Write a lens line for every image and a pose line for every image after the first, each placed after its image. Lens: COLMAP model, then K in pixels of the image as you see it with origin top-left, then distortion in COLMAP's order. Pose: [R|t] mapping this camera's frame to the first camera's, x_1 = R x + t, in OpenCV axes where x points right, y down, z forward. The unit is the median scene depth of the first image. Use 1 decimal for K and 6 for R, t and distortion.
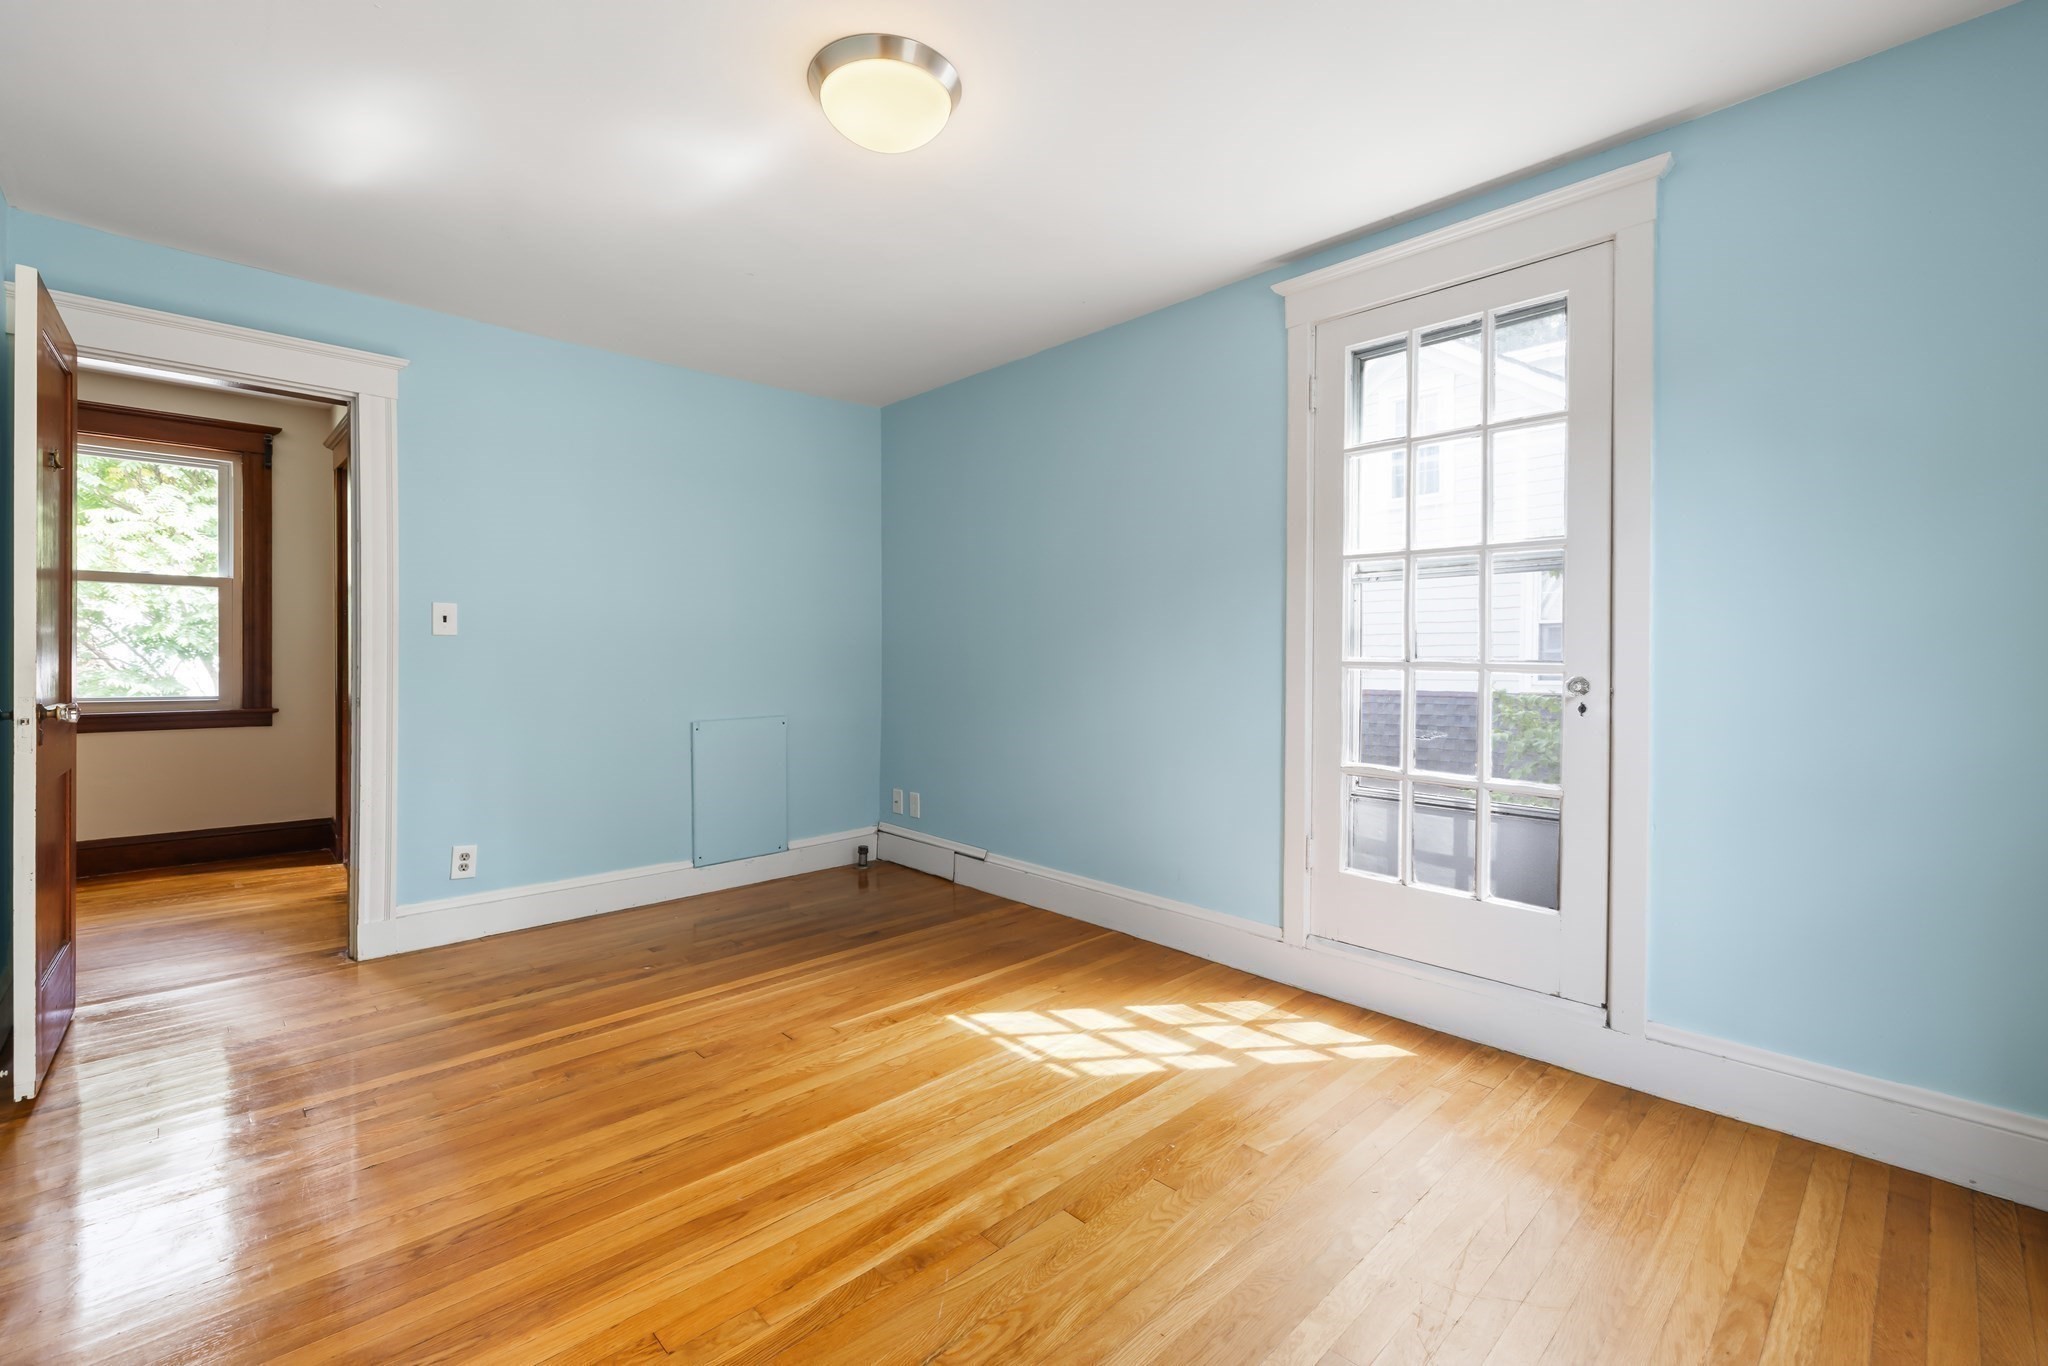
lens RADIAL K [[845.3, 0, 1002.6], [0, 845.3, 679.5], [0, 0, 1]] dist [0.001203, -0.001192]
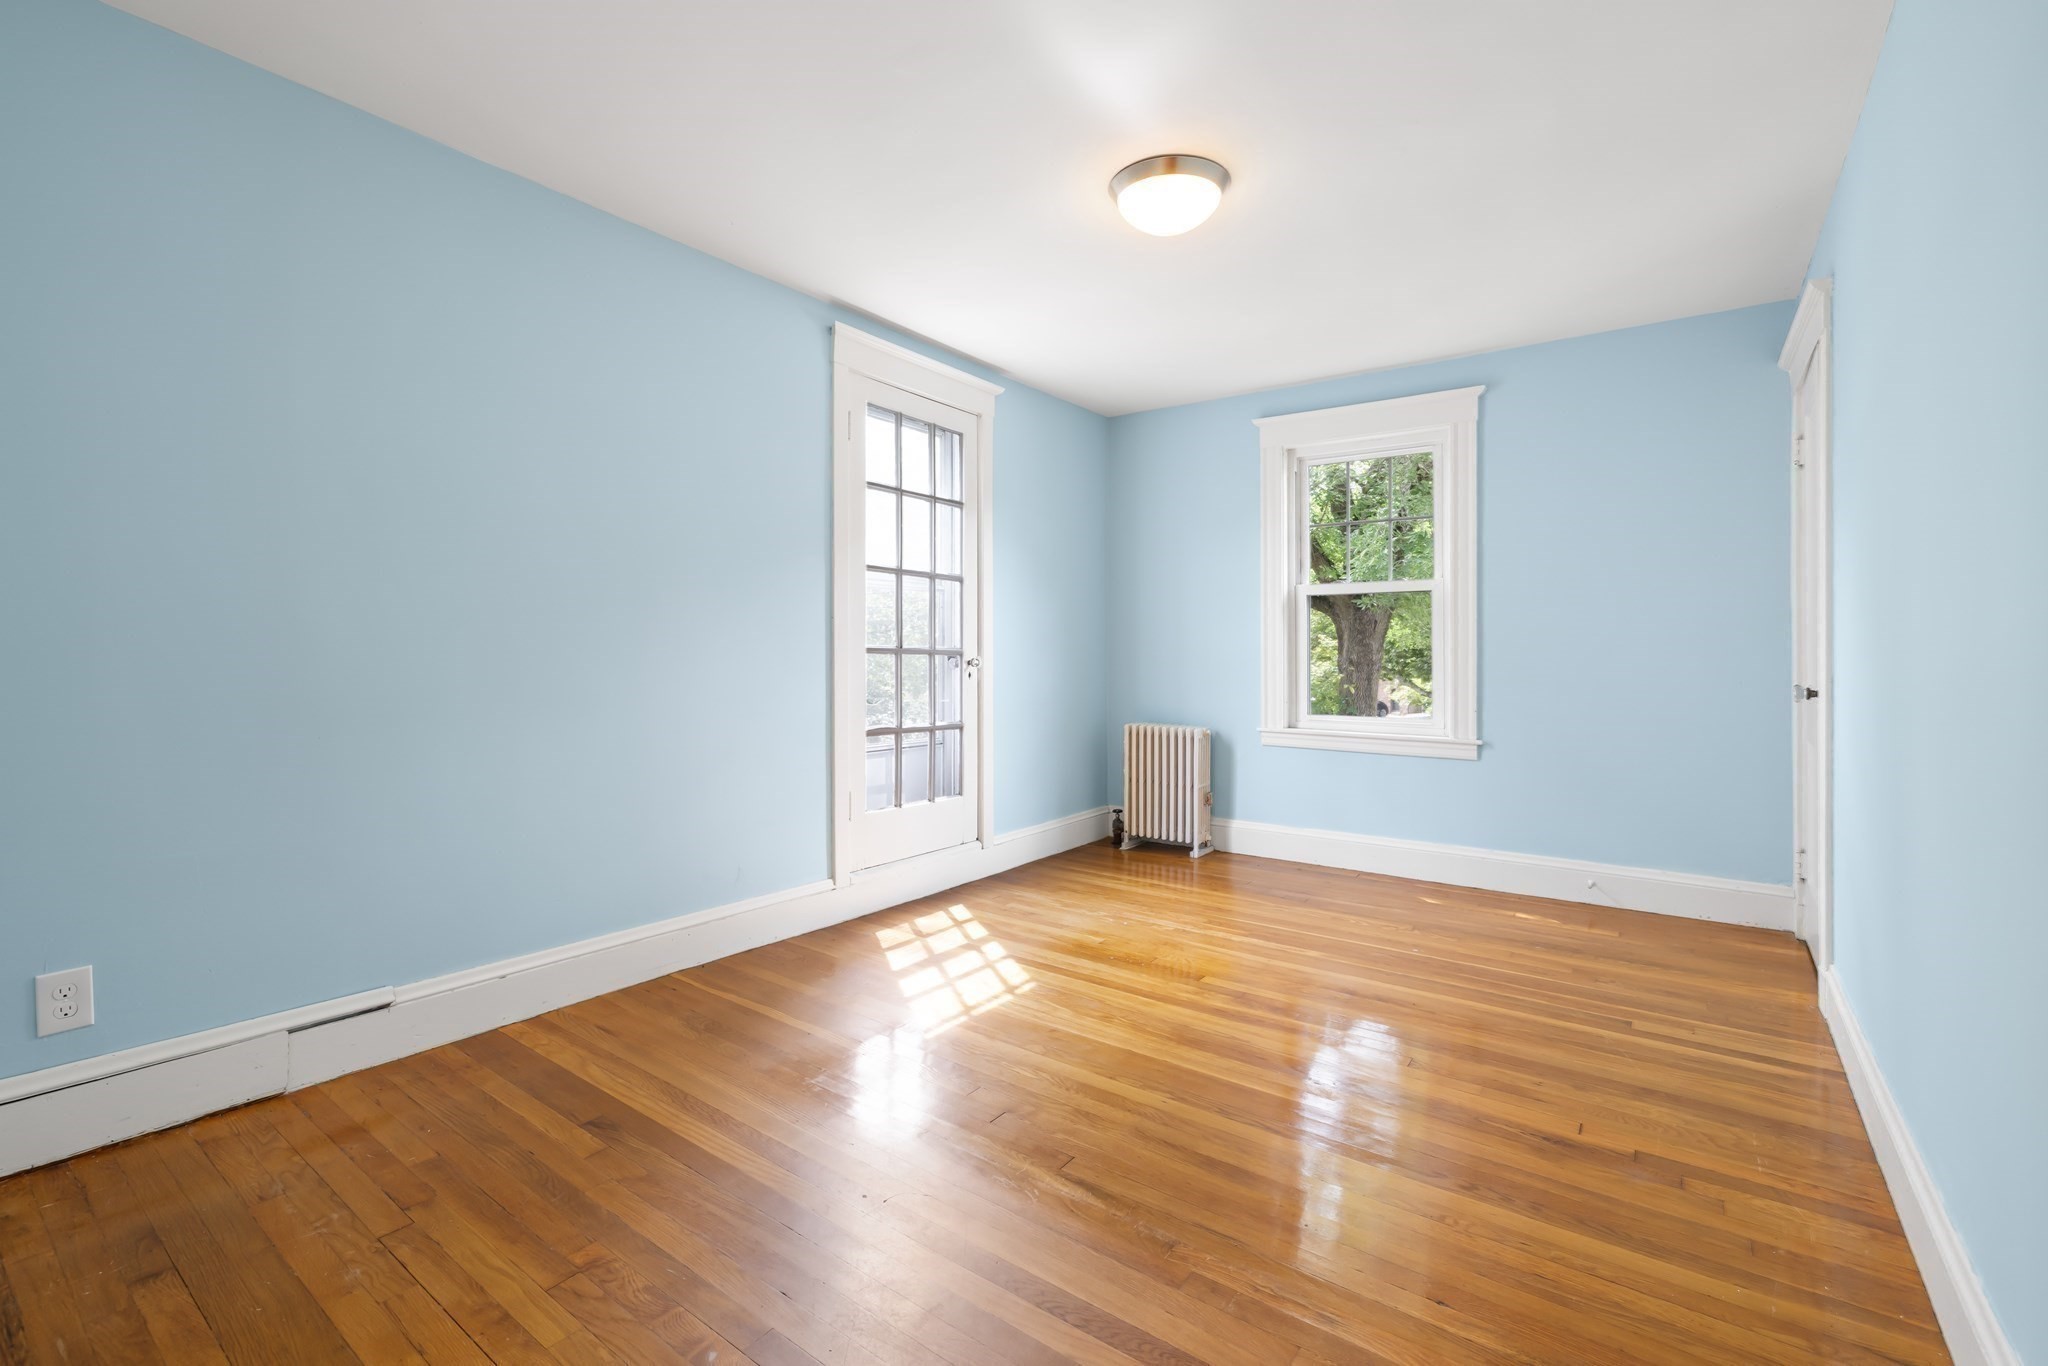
lens RADIAL K [[869.6, 0, 1059.0], [0, 869.6, 668.9], [0, 0, 1]] dist [-0.002281, -0.000009]
pose [[-0.183787, -0.022880, 0.982700, -1.075198], [0.018703, 0.999467, 0.026768, -0.021353], [-0.982788, 0.023299, -0.183261, 1.099243]]
